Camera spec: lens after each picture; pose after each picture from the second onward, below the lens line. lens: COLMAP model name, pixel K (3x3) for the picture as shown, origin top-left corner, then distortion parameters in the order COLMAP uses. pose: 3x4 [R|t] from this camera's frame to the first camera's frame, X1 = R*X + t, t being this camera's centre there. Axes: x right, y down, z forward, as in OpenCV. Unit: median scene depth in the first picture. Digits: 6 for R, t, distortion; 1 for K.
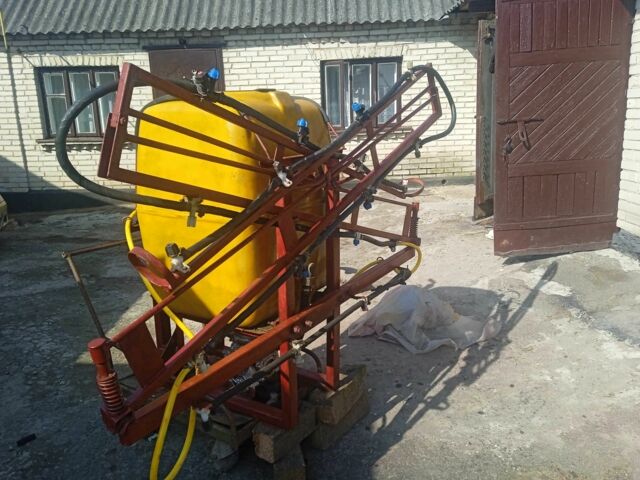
lens RADIAL K [[534.6, 0, 322.3], [0, 534.6, 237.4], [0, 0, 1]] dist [0.076050, -0.137871]
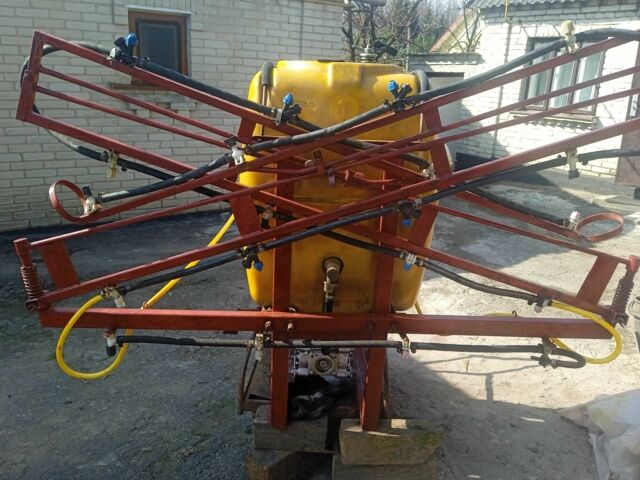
lens RADIAL K [[534.6, 0, 320.7], [0, 534.6, 245.1], [0, 0, 1]] dist [0.076050, -0.137871]
pose [[0.537369, 0.296057, -0.789674, 0.437594], [-0.251203, 0.950044, 0.185239, -0.096133], [0.805066, 0.098826, 0.584895, 0.350267]]
